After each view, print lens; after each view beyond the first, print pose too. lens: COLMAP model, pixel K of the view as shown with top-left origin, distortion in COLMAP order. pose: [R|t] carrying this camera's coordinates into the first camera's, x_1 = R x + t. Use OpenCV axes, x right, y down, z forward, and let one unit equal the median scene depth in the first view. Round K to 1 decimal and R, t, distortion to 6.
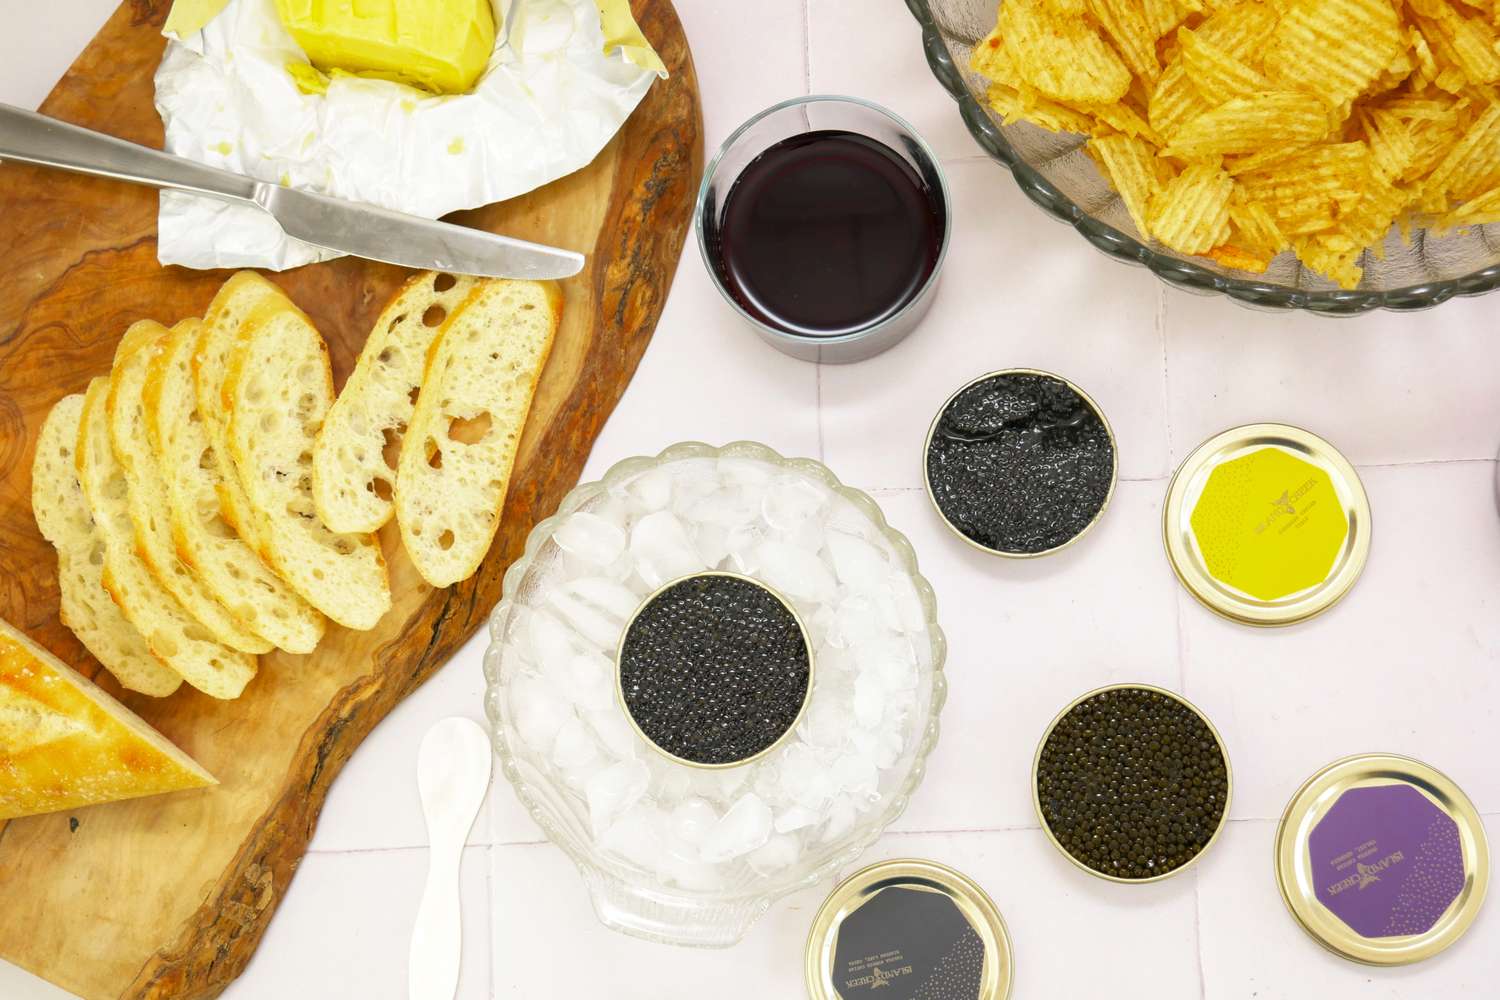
lens RADIAL K [[2440.2, 0, 750.0], [0, 2440.2, 500.0], [0, 0, 1]] dist [0.020982, 0.024622]
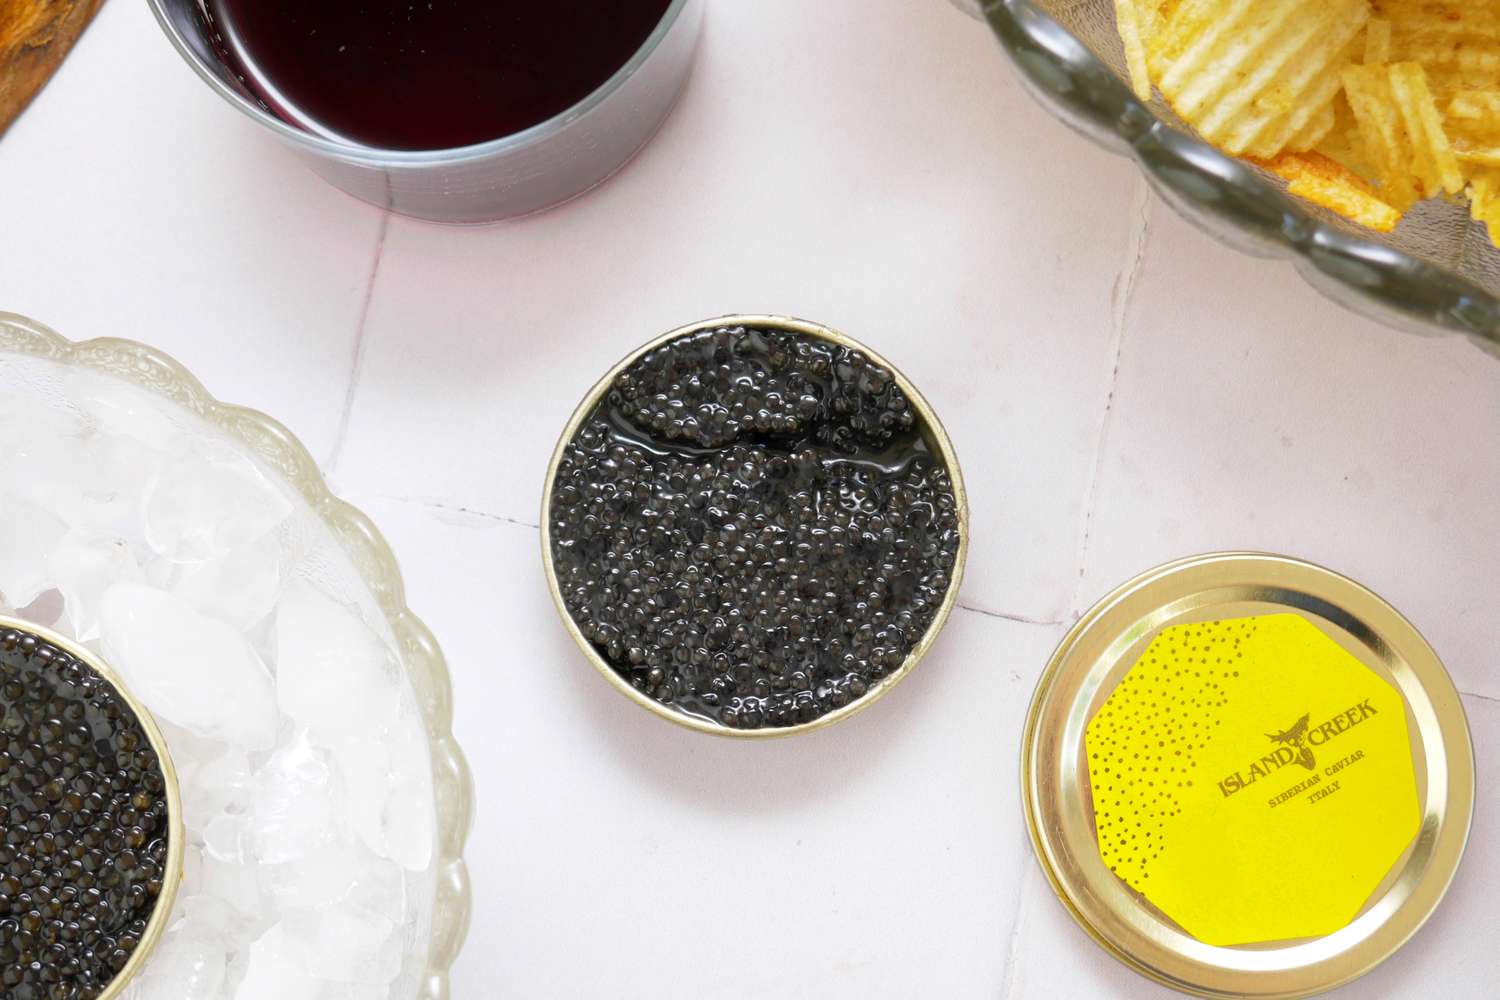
lens RADIAL K [[2440.2, 0, 750.0], [0, 2440.2, 500.0], [0, 0, 1]] dist [0.020982, 0.024622]
pose [[0.973338, 0.222714, 0.054875, 0.084297], [-0.224880, 0.973683, 0.037021, -0.036307], [-0.045186, -0.048374, 0.997807, 0.550325]]
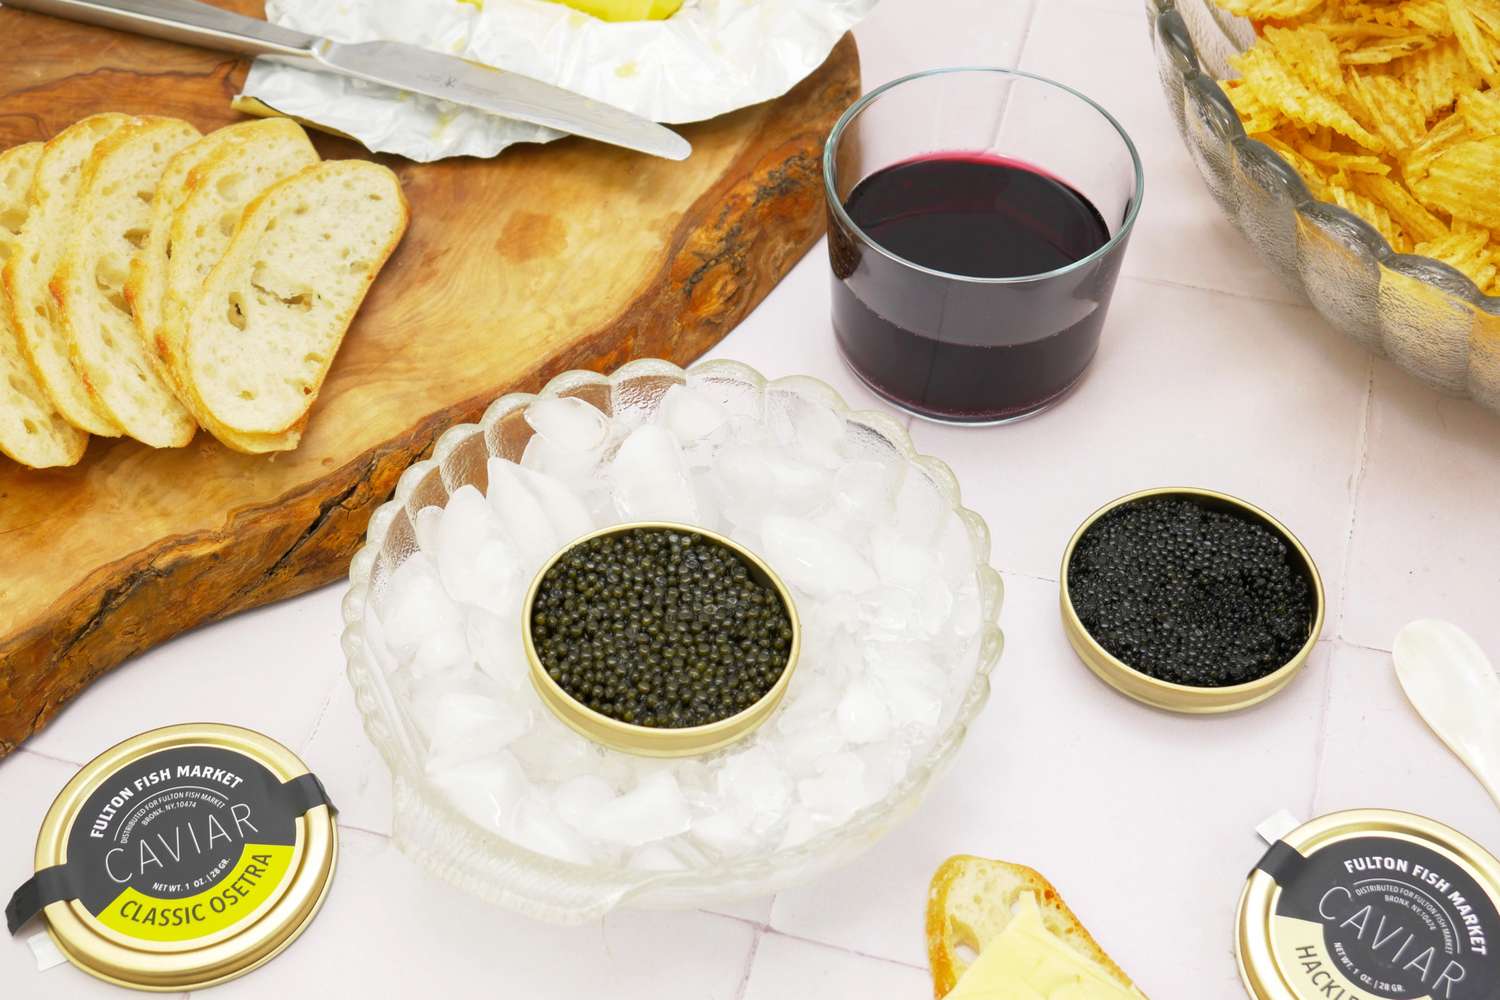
lens RADIAL K [[2440.2, 0, 750.0], [0, 2440.2, 500.0], [0, 0, 1]] dist [0.020982, 0.024622]
pose [[0.951856, 0.289633, -0.100408, 0.066972], [-0.299317, 0.807439, -0.508381, 0.389274], [-0.066171, 0.513960, 0.855258, 0.363545]]
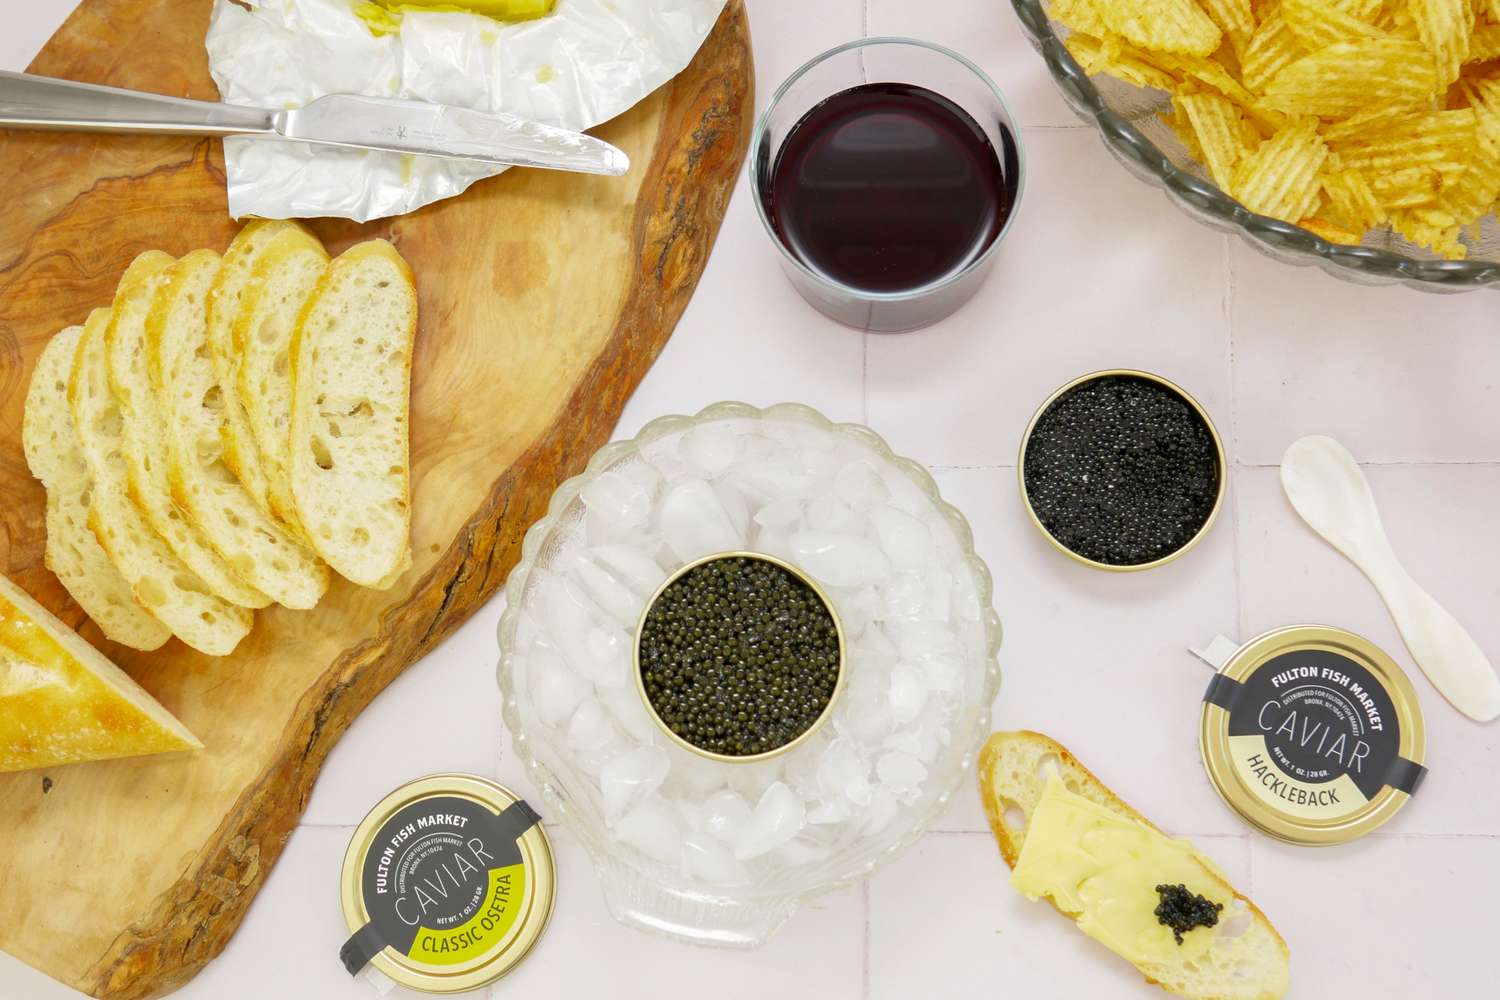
lens RADIAL K [[1914.4, 0, 750.0], [0, 1914.4, 500.0], [0, 0, 1]] dist [0.008377, 0.020323]
pose [[0.998721, 0.046180, 0.020603, -0.030240], [-0.045633, 0.998613, -0.026275, 0.031916], [-0.021788, 0.025302, 0.999442, 0.265710]]
